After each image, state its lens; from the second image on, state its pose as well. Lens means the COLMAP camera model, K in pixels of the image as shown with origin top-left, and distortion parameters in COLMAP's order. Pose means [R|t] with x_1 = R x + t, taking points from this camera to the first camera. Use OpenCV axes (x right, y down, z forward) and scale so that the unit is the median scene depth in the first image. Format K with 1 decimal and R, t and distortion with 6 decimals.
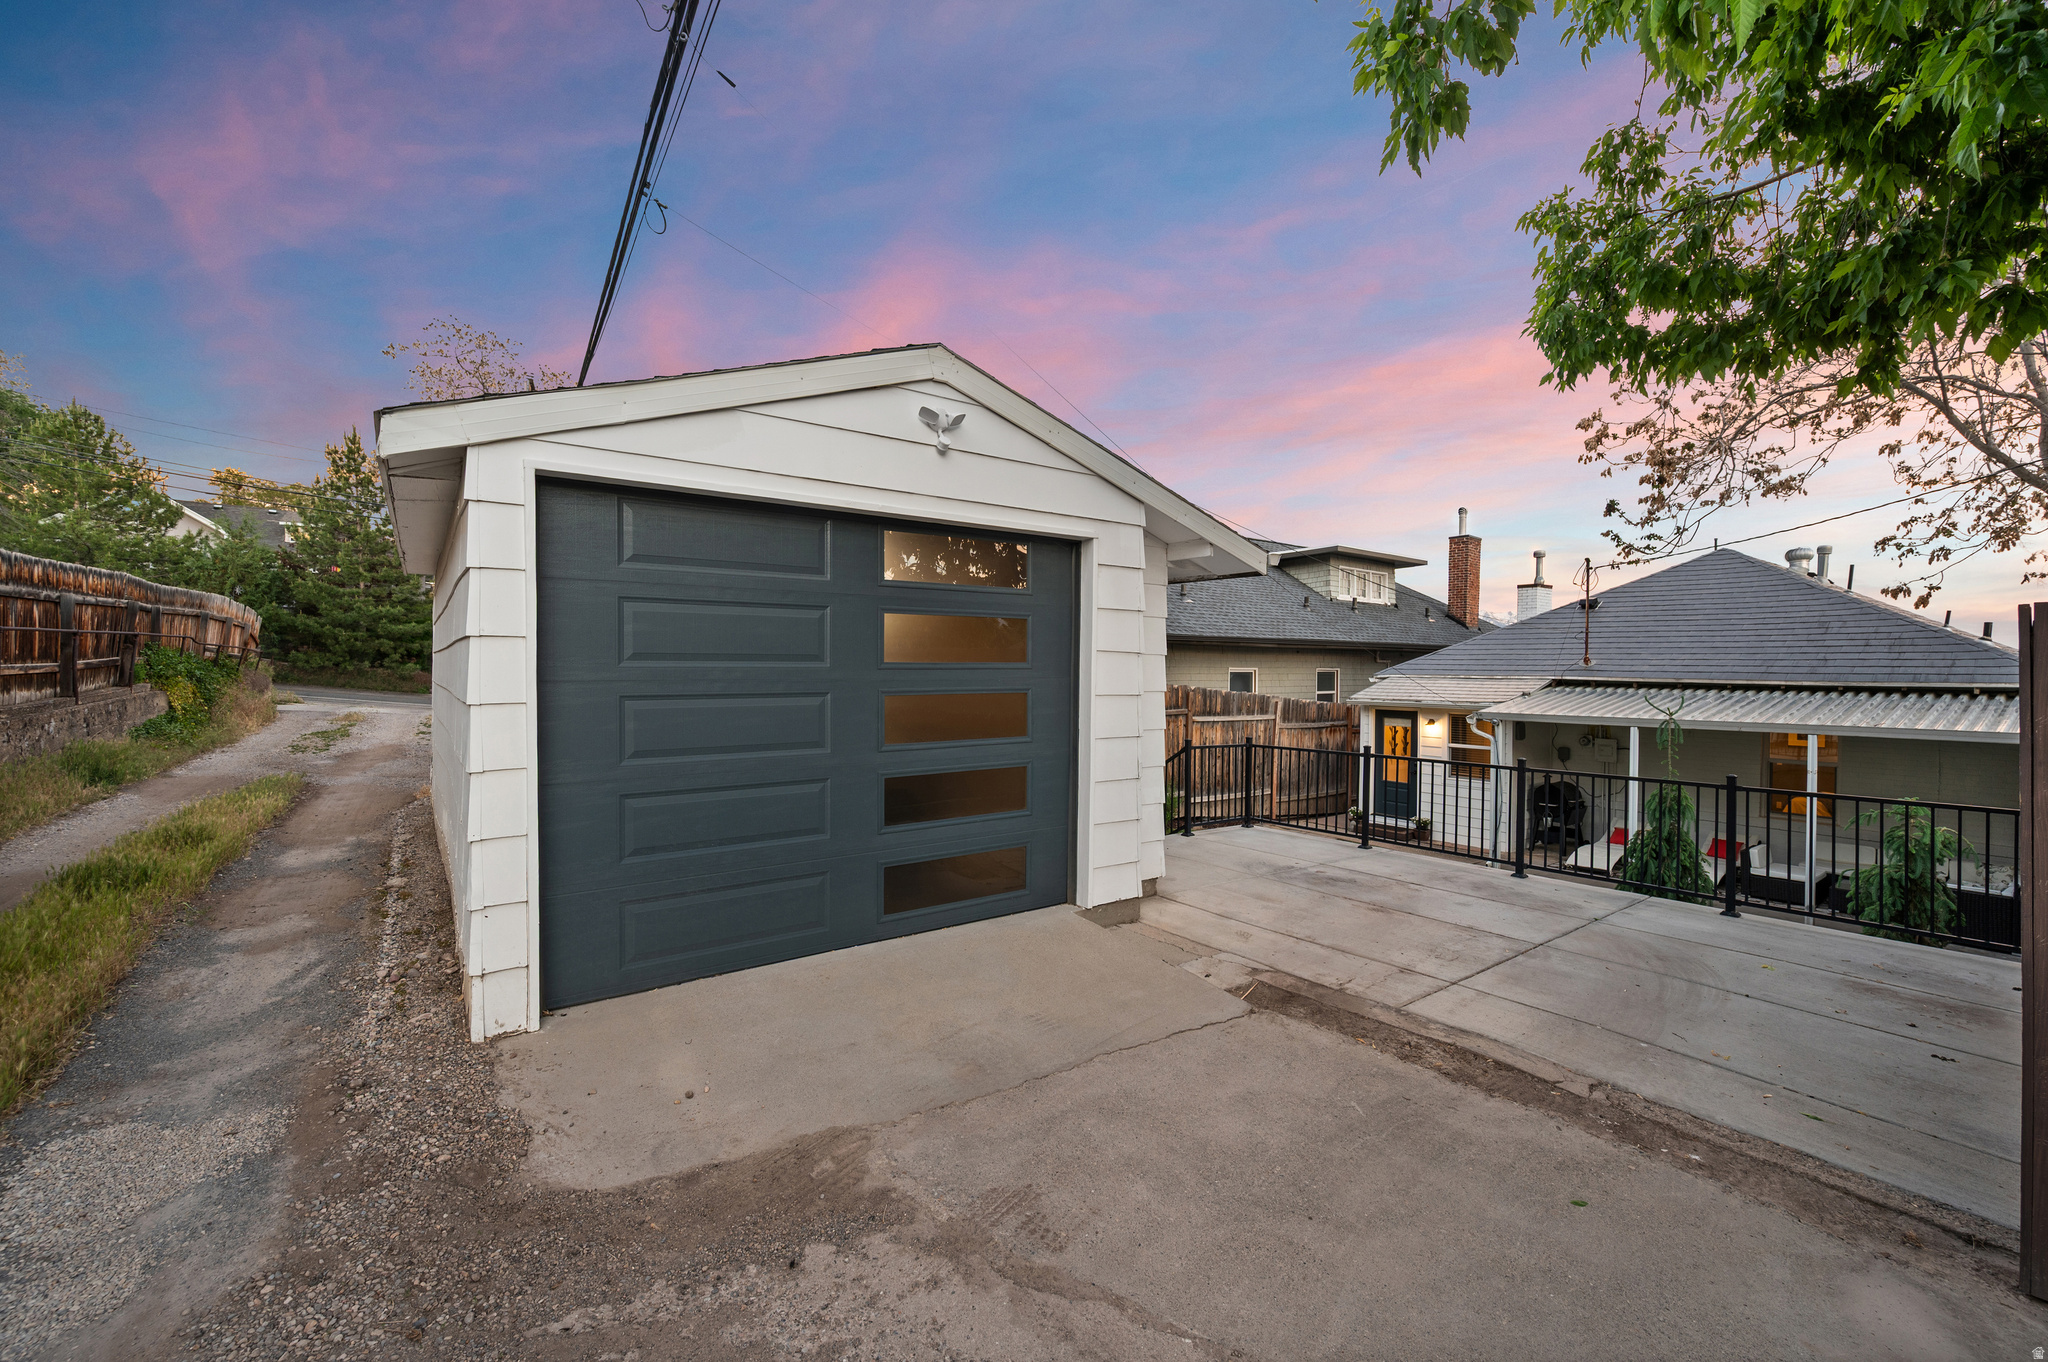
lens RADIAL K [[829.7, 0, 1032.7], [0, 829.7, 676.0], [0, 0, 1]] dist [0.001152, 0.000576]
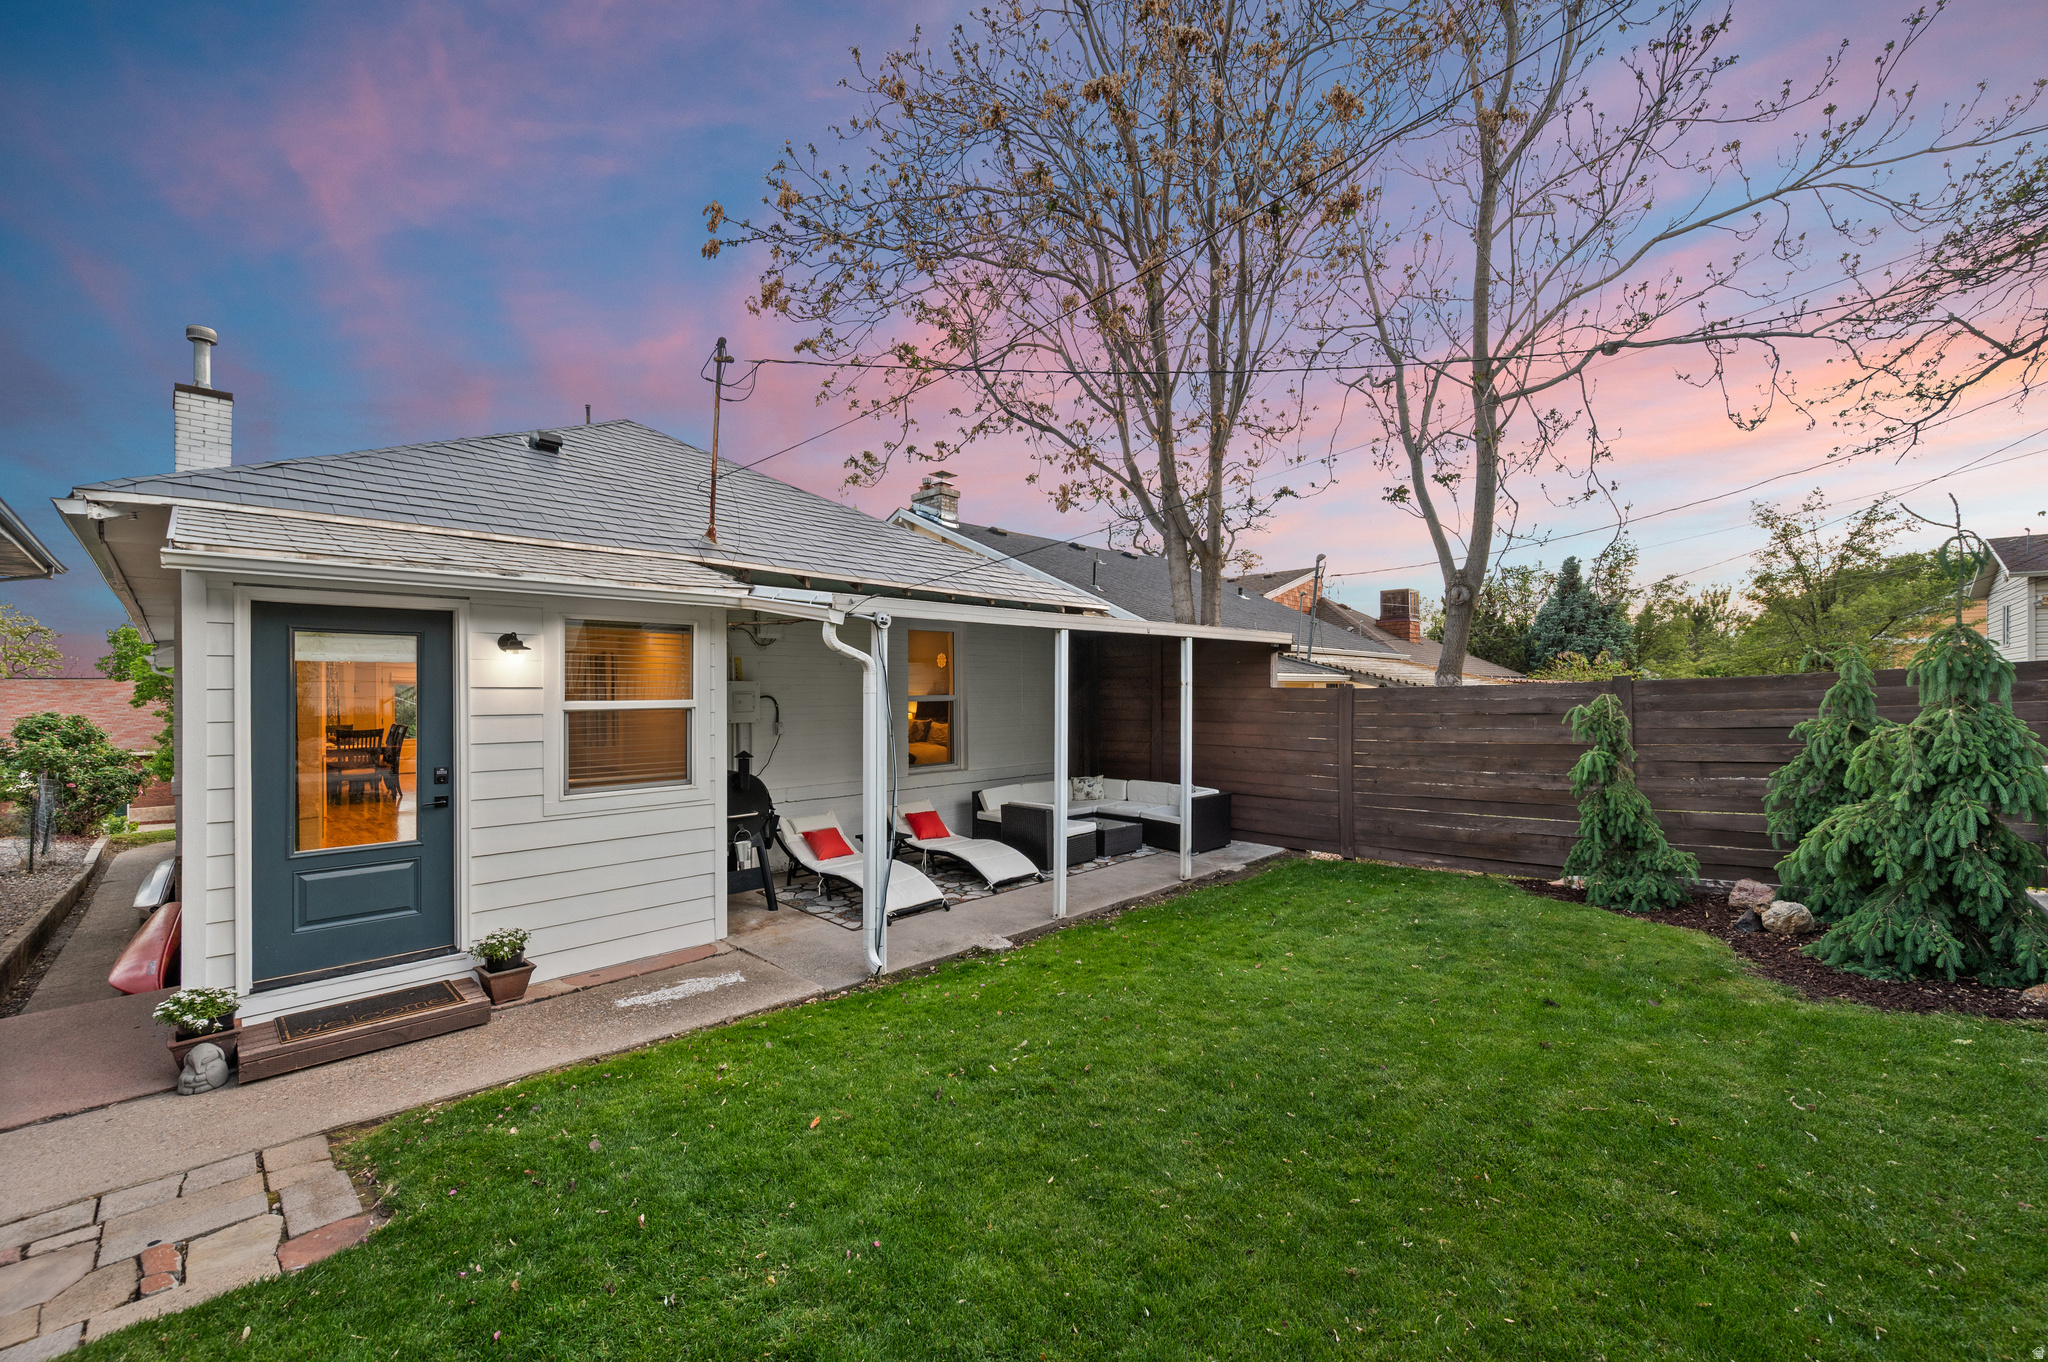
lens RADIAL K [[821.3, 0, 1023.8], [0, 821.3, 688.9], [0, 0, 1]] dist [-0.000146, -0.000027]
pose [[-0.146291, -0.005586, 0.989226, 0.113201], [0.013076, 0.999886, 0.007580, 0.072098], [-0.989155, 0.014045, -0.146201, 0.812613]]
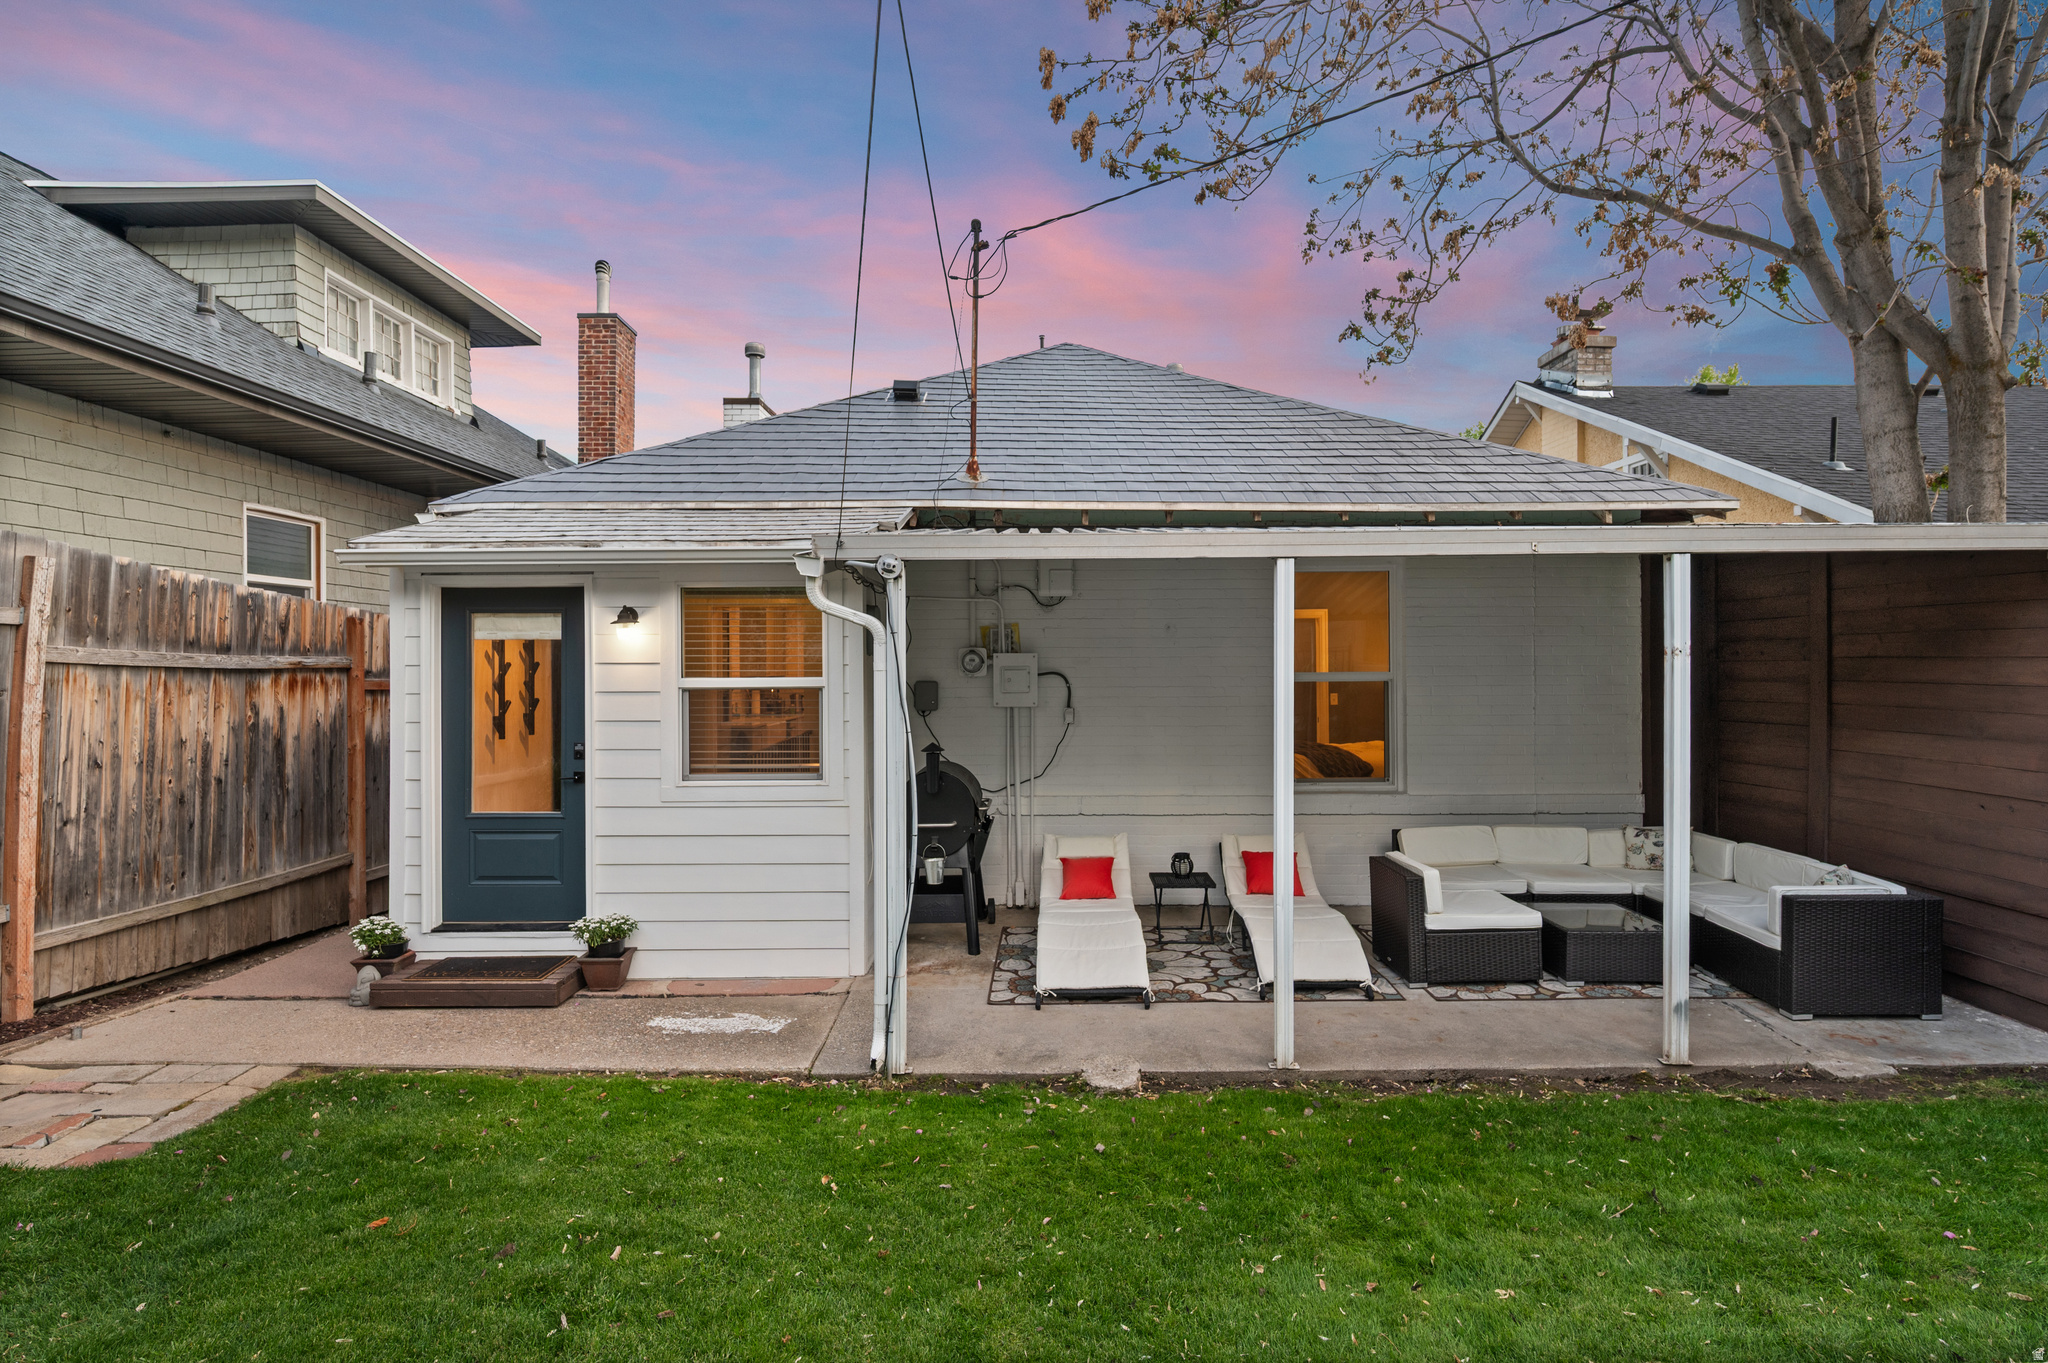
lens RADIAL K [[1052.5, 0, 1031.8], [0, 1052.5, 660.2], [0, 0, 1]] dist [-0.001162, -0.000294]
pose [[0.603541, -0.006892, 0.797302, 0.239236], [0.017174, 0.999843, -0.004357, 0.074589], [-0.797147, 0.016323, 0.603565, 0.604505]]
